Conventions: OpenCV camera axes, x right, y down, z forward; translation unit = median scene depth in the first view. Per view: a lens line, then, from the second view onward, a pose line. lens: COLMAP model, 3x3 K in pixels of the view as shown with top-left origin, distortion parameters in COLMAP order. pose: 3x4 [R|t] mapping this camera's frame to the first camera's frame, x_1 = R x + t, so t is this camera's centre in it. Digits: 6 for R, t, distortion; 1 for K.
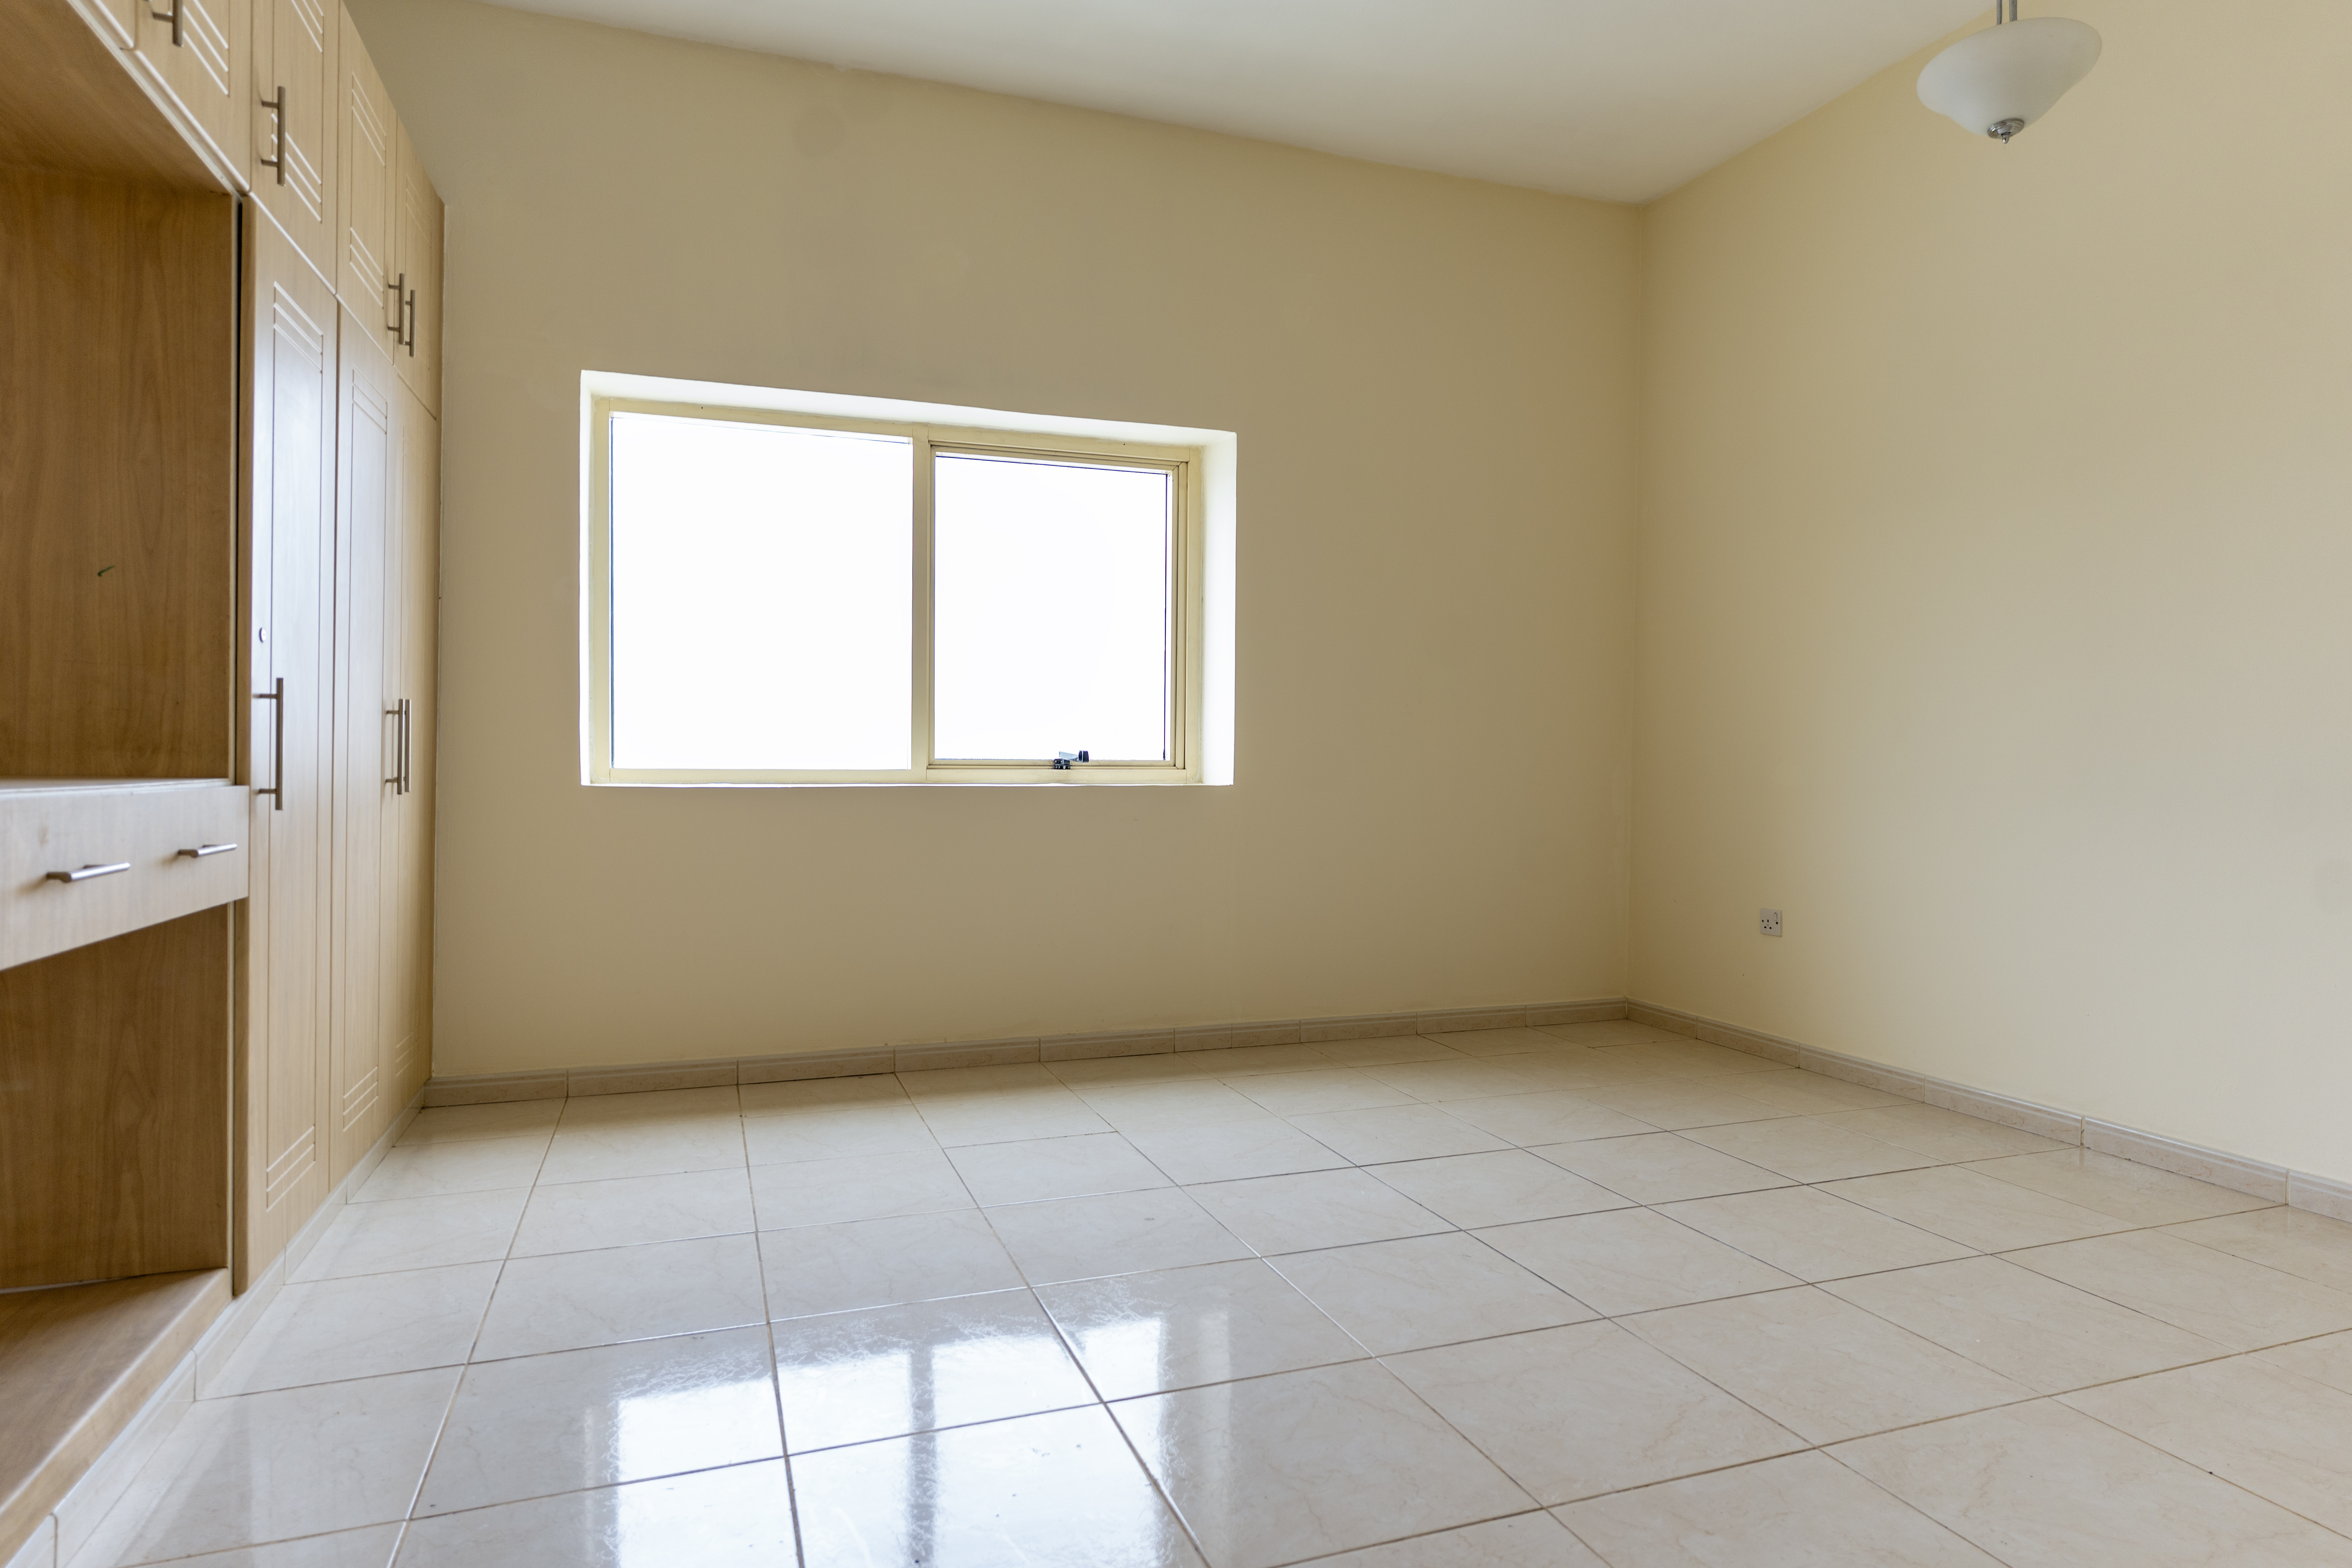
lens RADIAL K [[1318.1, 0, 1176.0], [0, 1318.1, 784.0], [0, 0, 1]] dist [-0.000025, 0.000509]
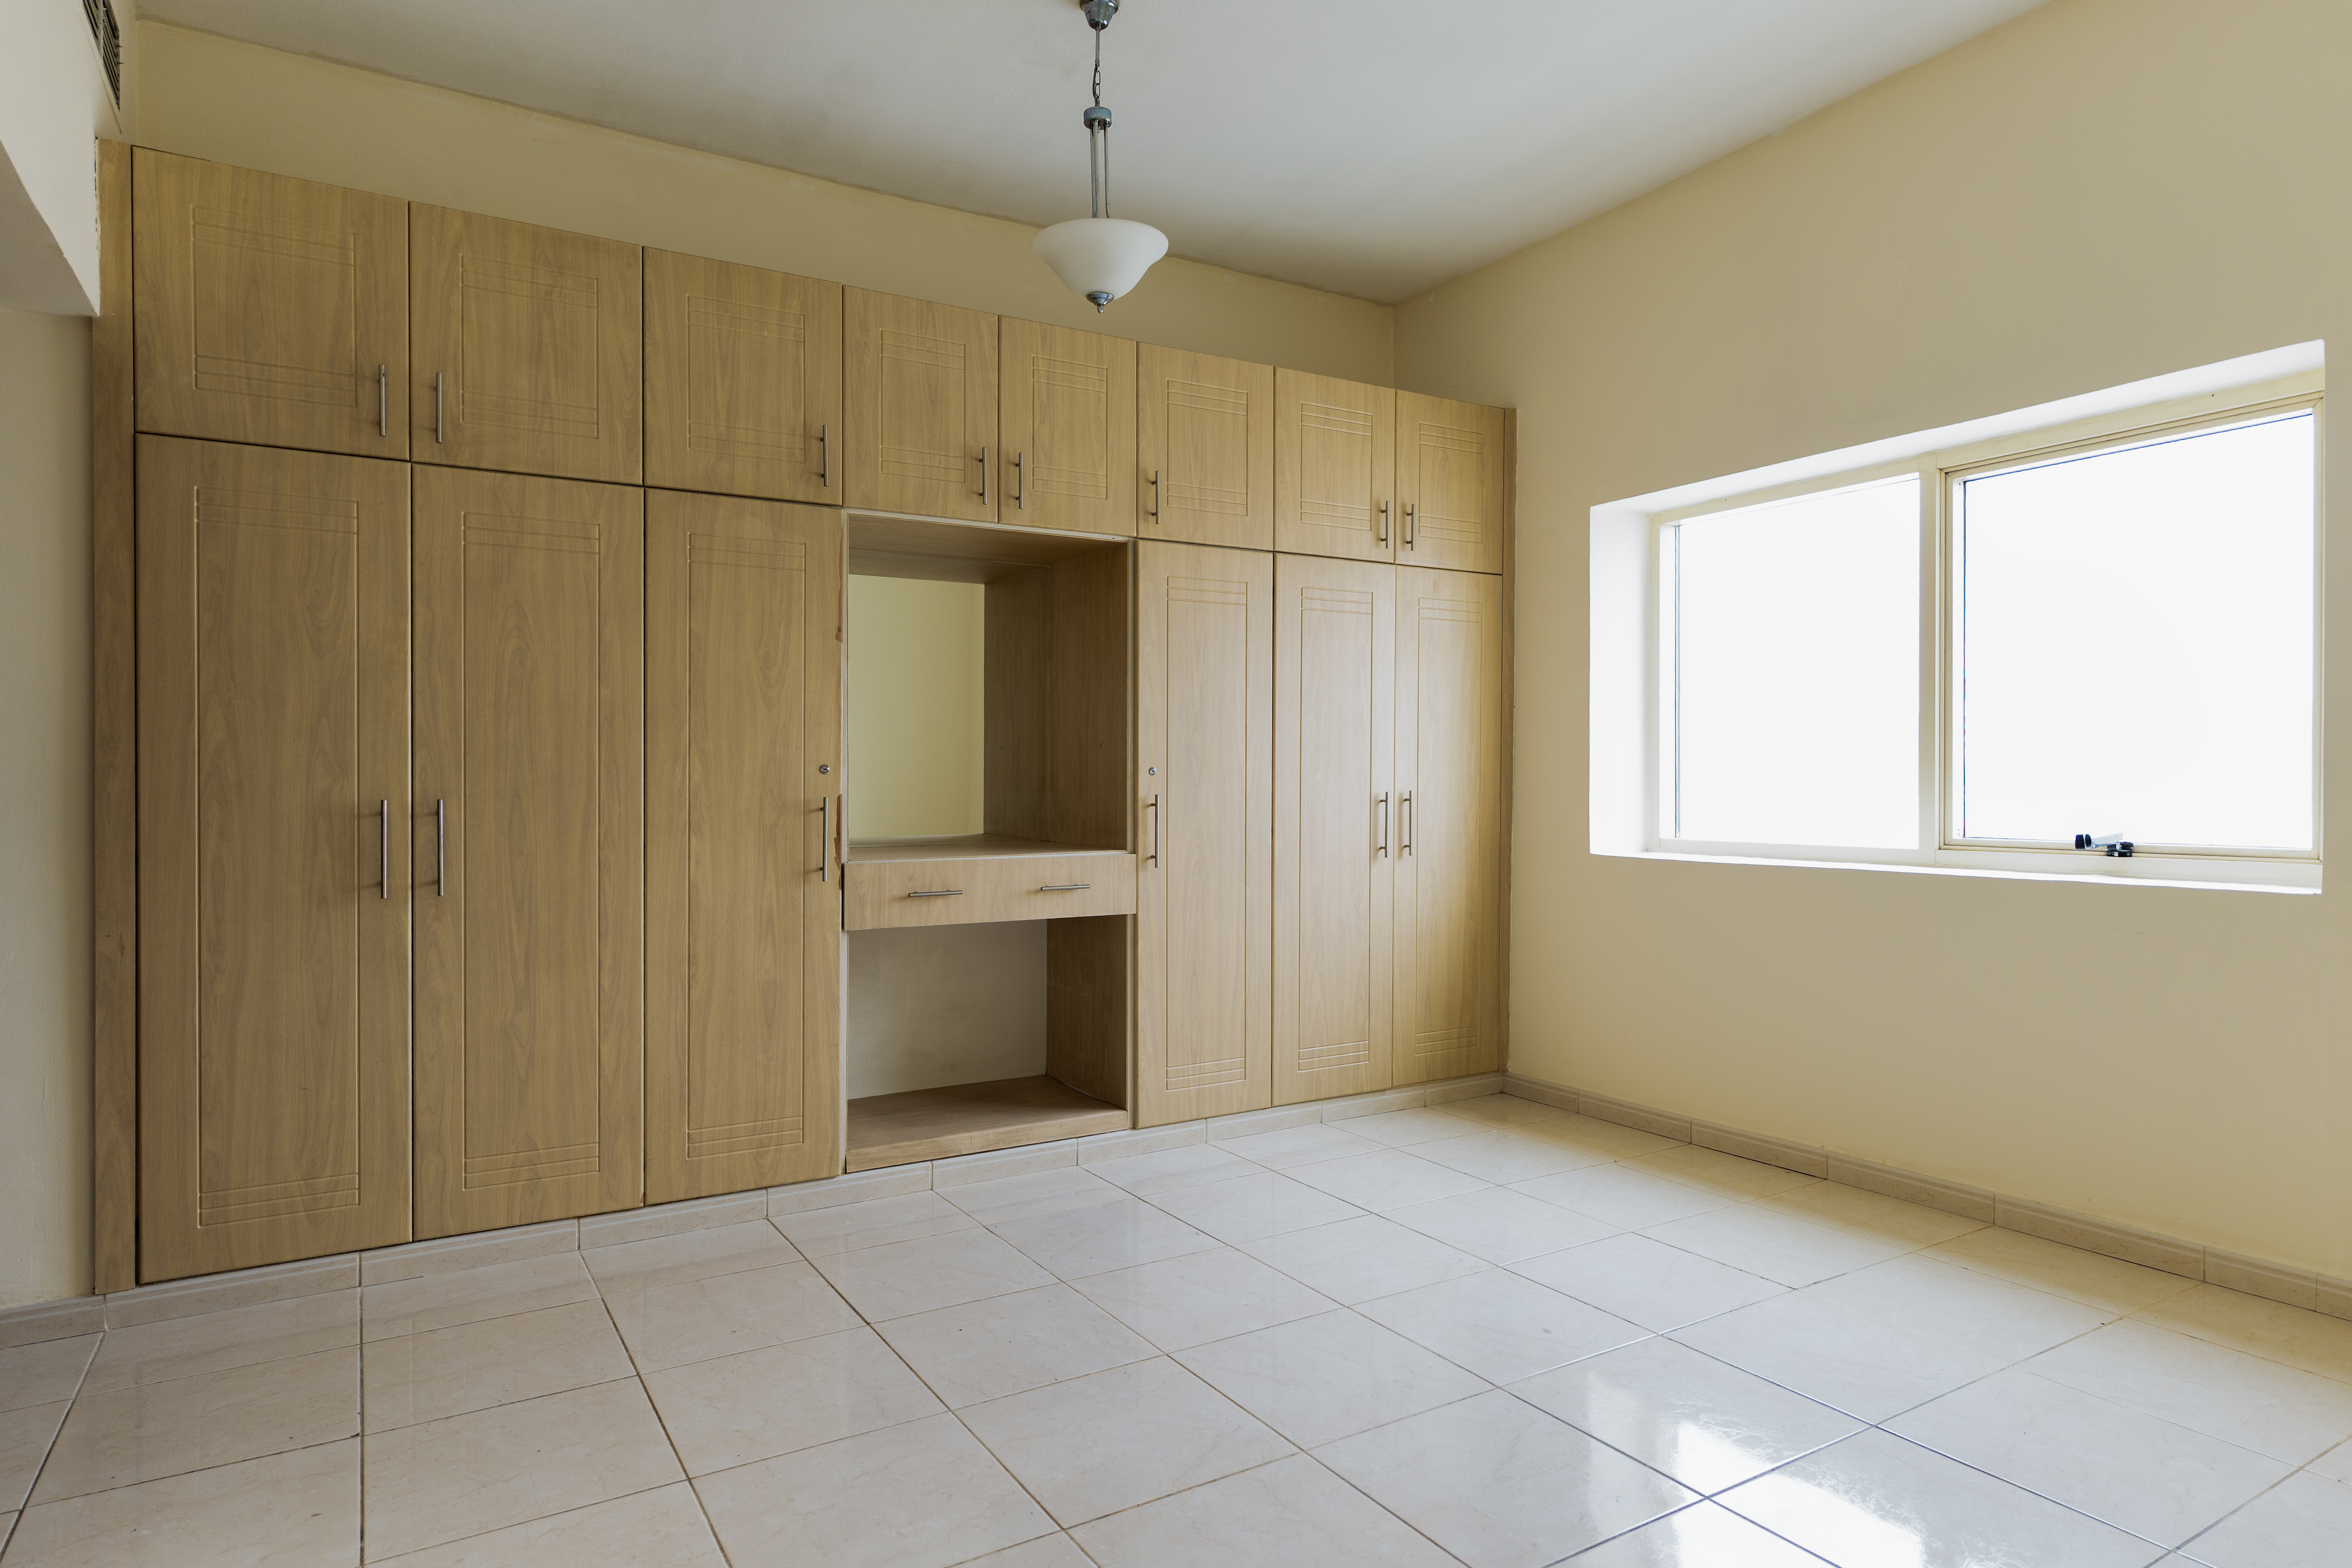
lens RADIAL K [[1318.1, 0, 1176.0], [0, 1318.1, 784.0], [0, 0, 1]] dist [-0.000025, 0.000509]
pose [[0.190341, -0.007821, -0.981687, 0.603340], [-0.011112, 0.999887, -0.010120, -0.042715], [0.981655, 0.012835, 0.190232, 0.372309]]
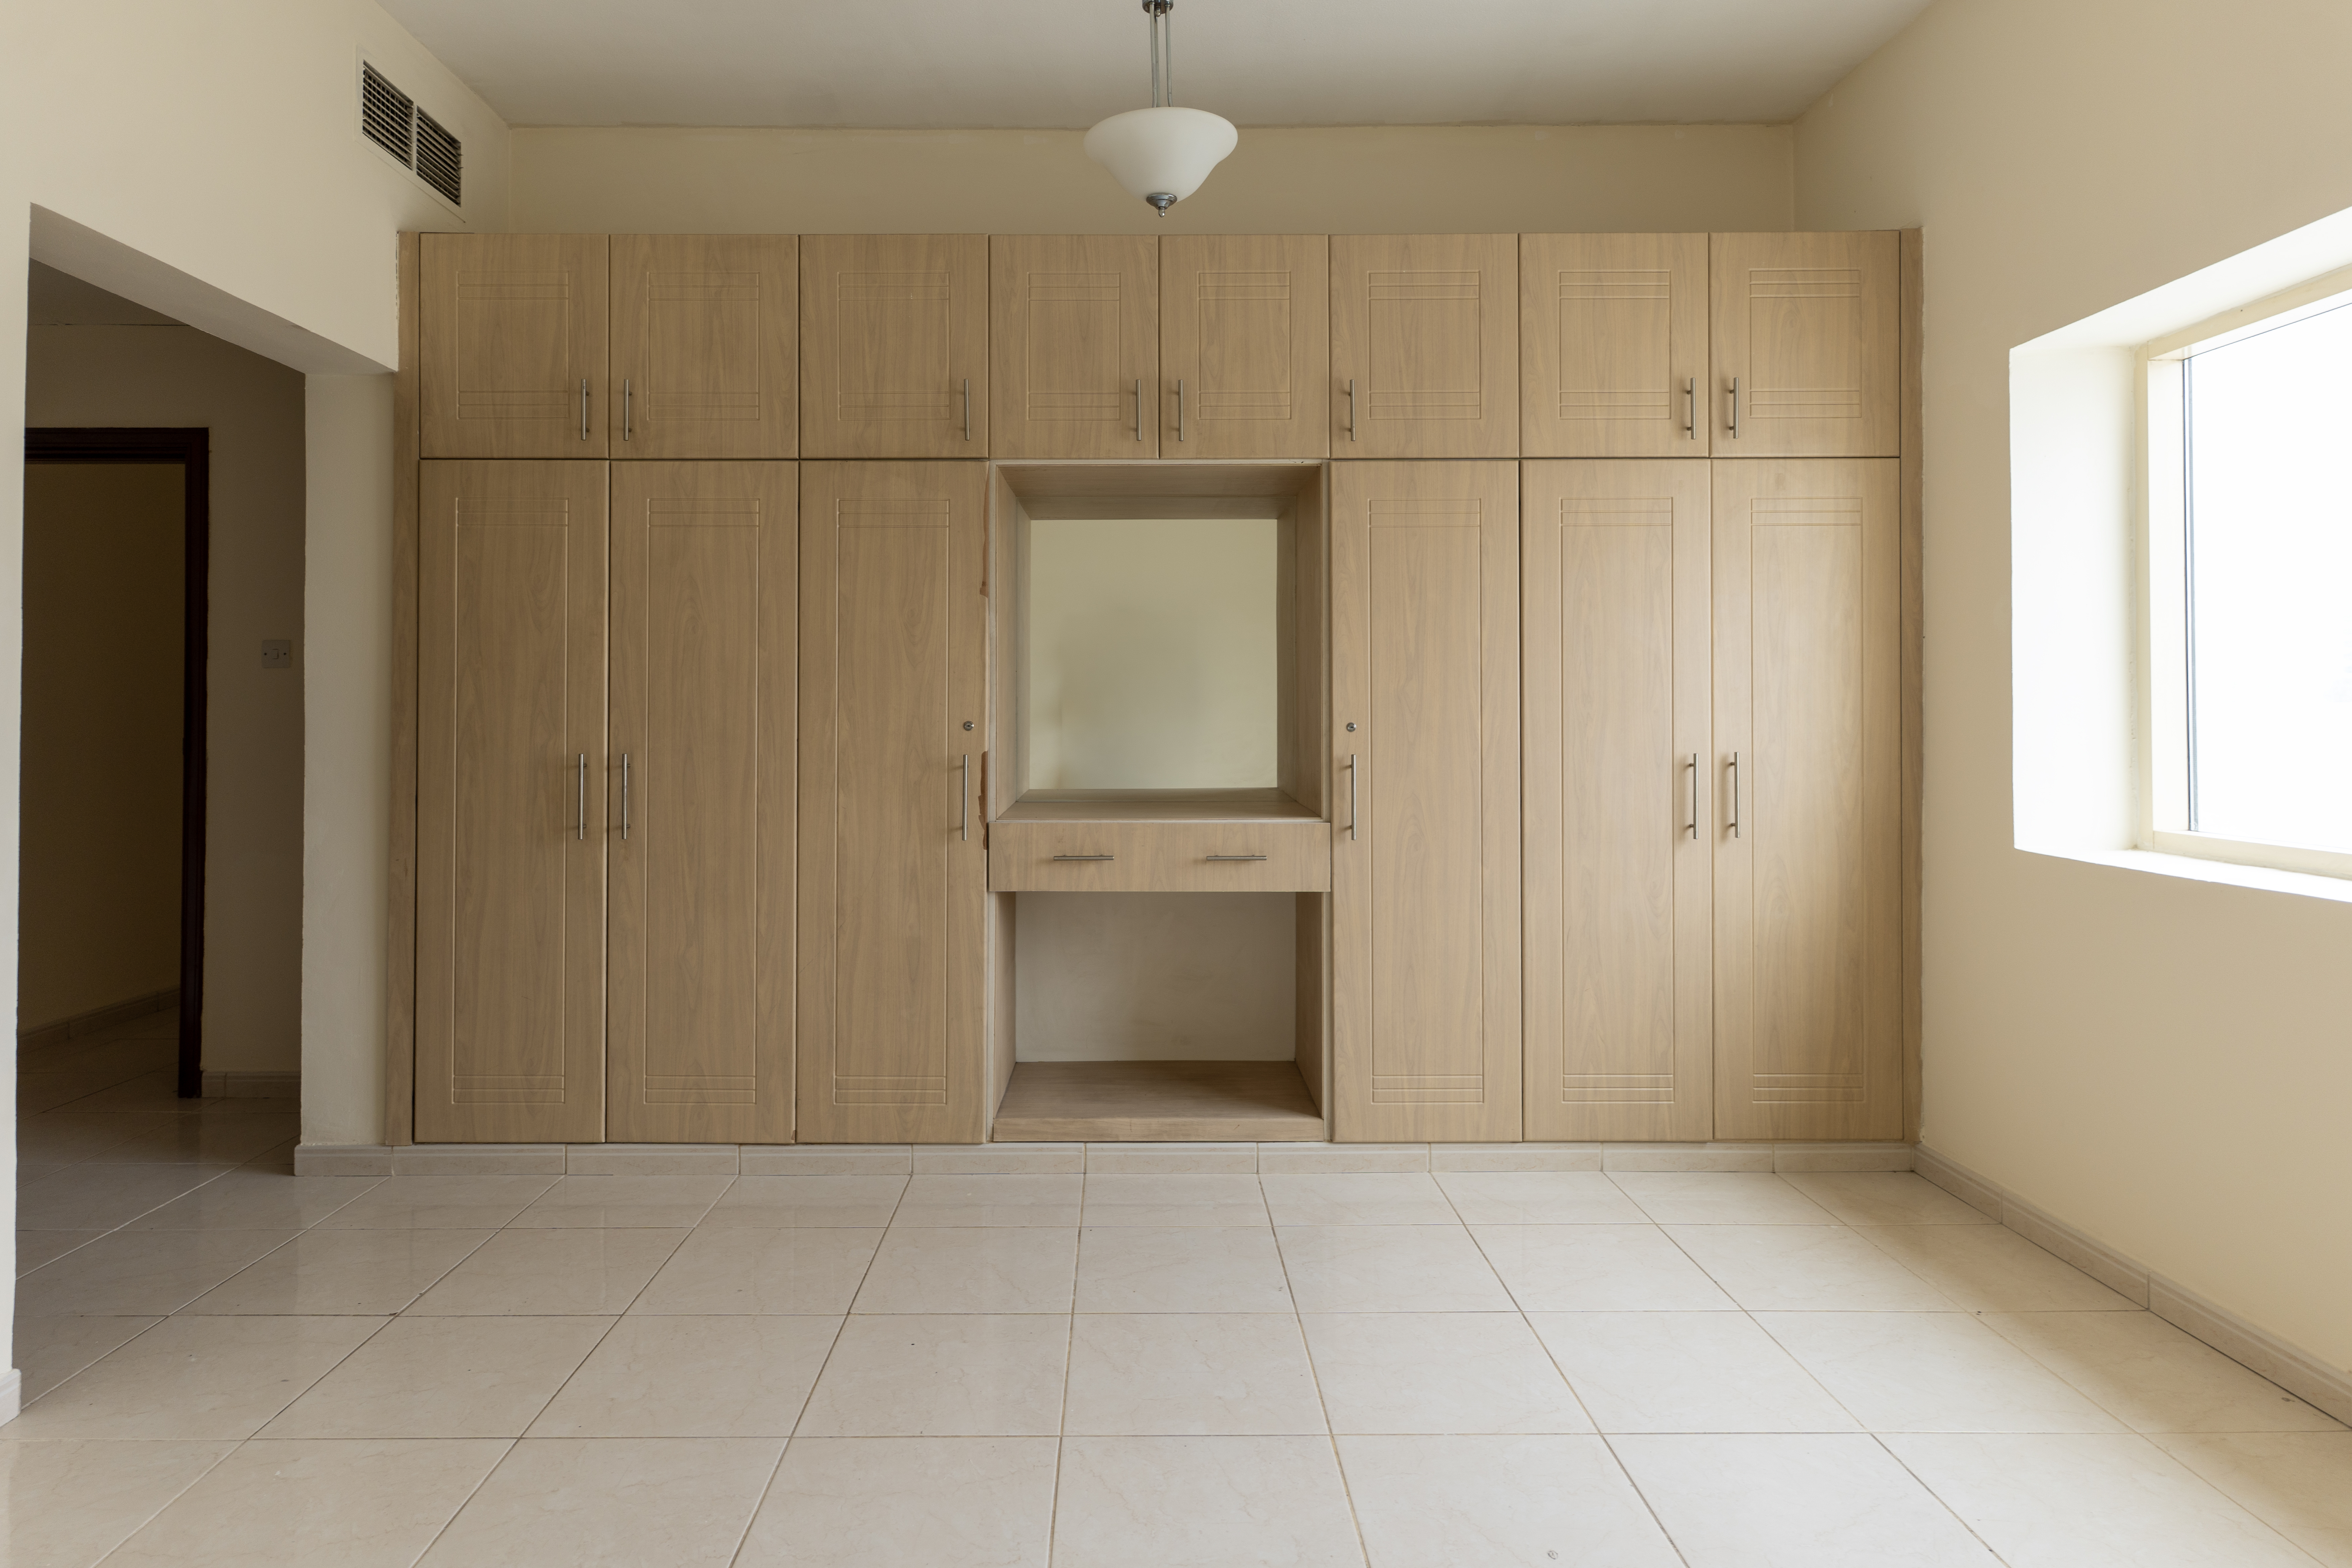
lens RADIAL K [[1323.9, 0, 1143.7], [0, 1323.9, 681.4], [0, 0, 1]] dist [-0.001618, 0.000247]
pose [[-0.336425, -0.028272, -0.941286, 0.478871], [-0.017715, 0.999562, -0.023691, -0.069245], [0.941544, 0.008705, -0.336779, 0.706833]]
